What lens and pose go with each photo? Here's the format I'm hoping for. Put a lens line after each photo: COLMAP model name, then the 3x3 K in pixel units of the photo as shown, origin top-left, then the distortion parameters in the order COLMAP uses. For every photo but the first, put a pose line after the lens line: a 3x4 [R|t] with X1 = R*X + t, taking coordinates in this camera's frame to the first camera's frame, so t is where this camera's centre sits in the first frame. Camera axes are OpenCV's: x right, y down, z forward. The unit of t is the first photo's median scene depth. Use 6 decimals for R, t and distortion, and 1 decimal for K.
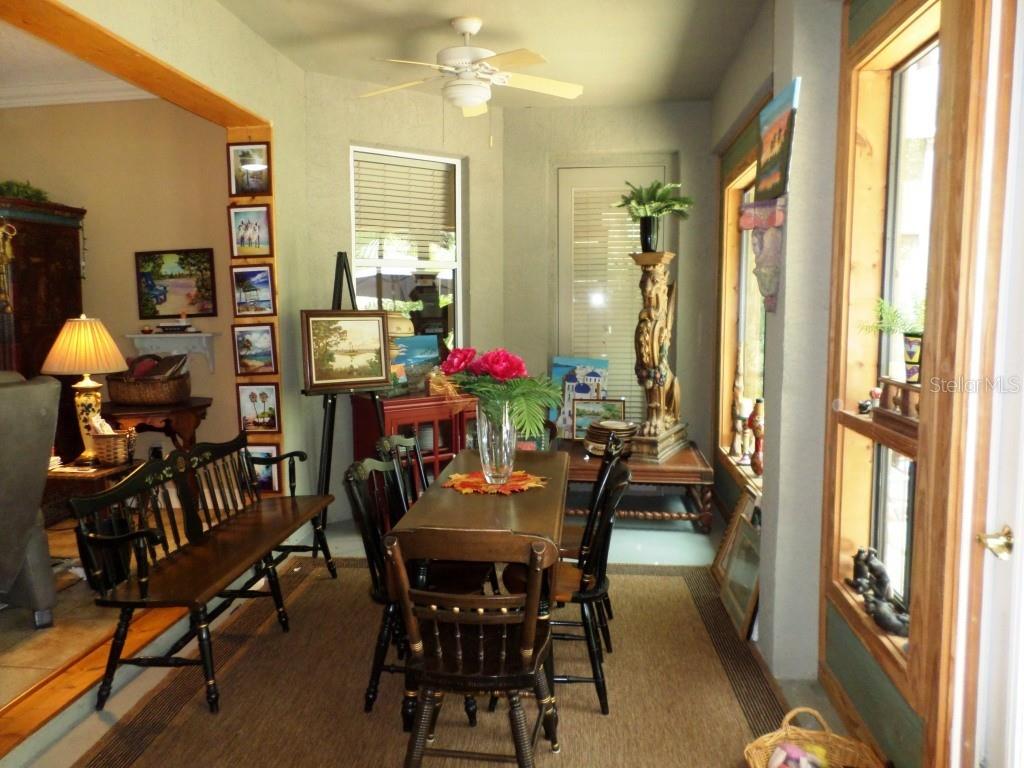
lens RADIAL K [[790.7, 0, 517.0], [0, 790.7, 388.1], [0, 0, 1]] dist [-0.009982, -0.018322]
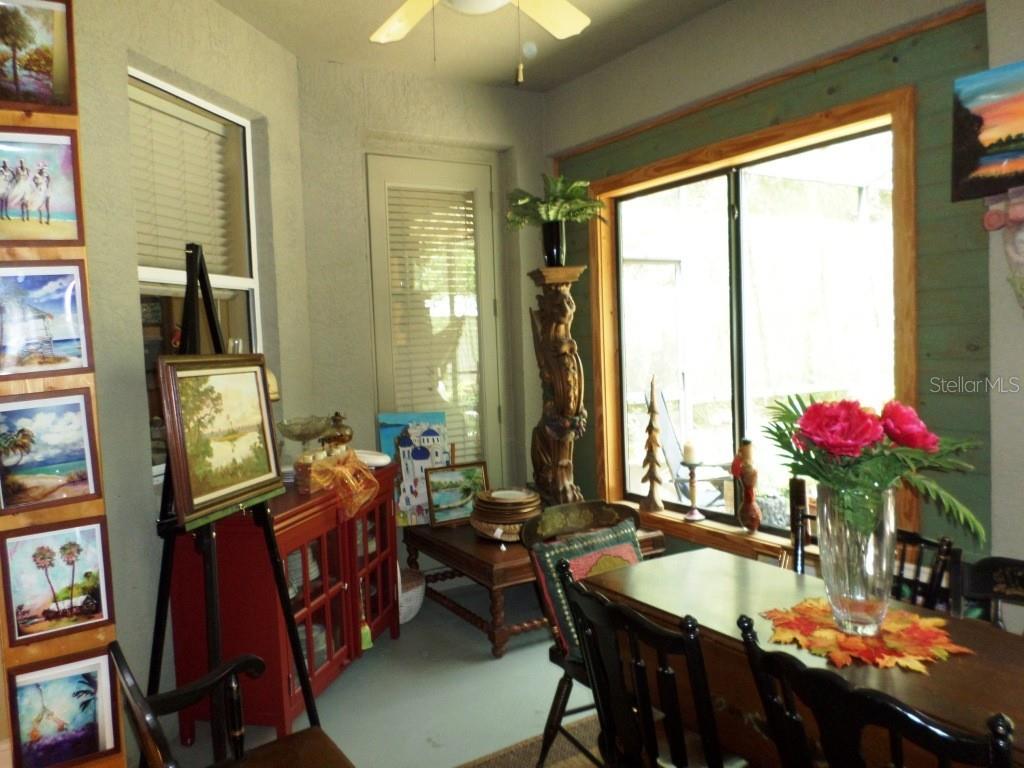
lens RADIAL K [[790.7, 0, 510.5], [0, 790.7, 379.0], [0, 0, 1]] dist [-0.009982, -0.018322]
pose [[0.777441, -0.061134, 0.625978, -0.395637], [0.104033, 0.994055, -0.032125, -0.046189], [-0.620293, 0.090098, 0.779179, 0.477808]]
